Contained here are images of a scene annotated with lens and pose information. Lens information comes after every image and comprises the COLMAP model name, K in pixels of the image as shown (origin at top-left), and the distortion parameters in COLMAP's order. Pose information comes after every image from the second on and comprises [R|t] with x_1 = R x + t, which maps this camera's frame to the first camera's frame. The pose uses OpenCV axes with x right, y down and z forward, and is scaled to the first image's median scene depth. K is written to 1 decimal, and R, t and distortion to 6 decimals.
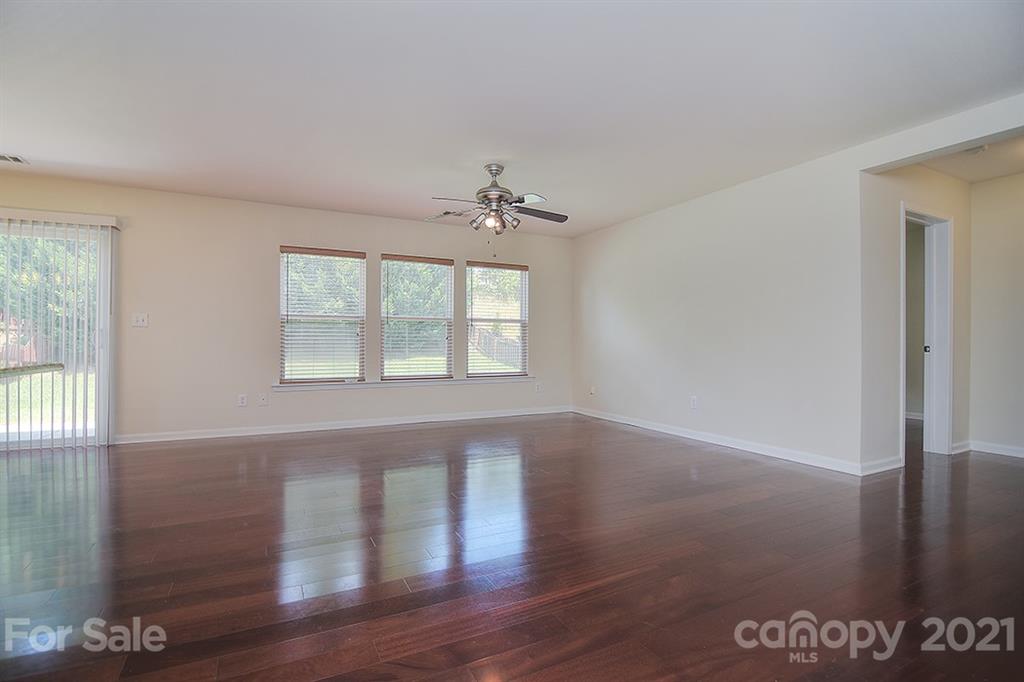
lens RADIAL K [[491.7, 0, 513.1], [0, 491.7, 340.3], [0, 0, 1]] dist [-0.011803, -0.007174]
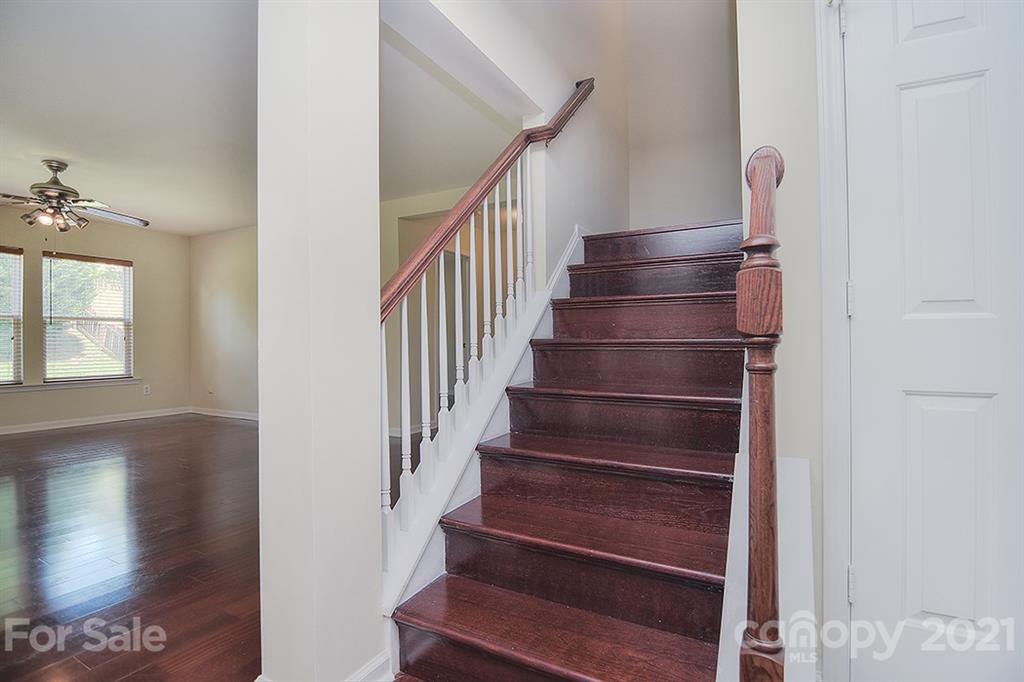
lens RADIAL K [[491.7, 0, 519.3], [0, 491.7, 340.4], [0, 0, 1]] dist [-0.011803, -0.007174]
pose [[0.819303, -0.004304, 0.573345, 0.161572], [0.002532, 0.999989, 0.003889, -0.002429], [-0.573355, -0.001735, 0.819305, -0.300461]]
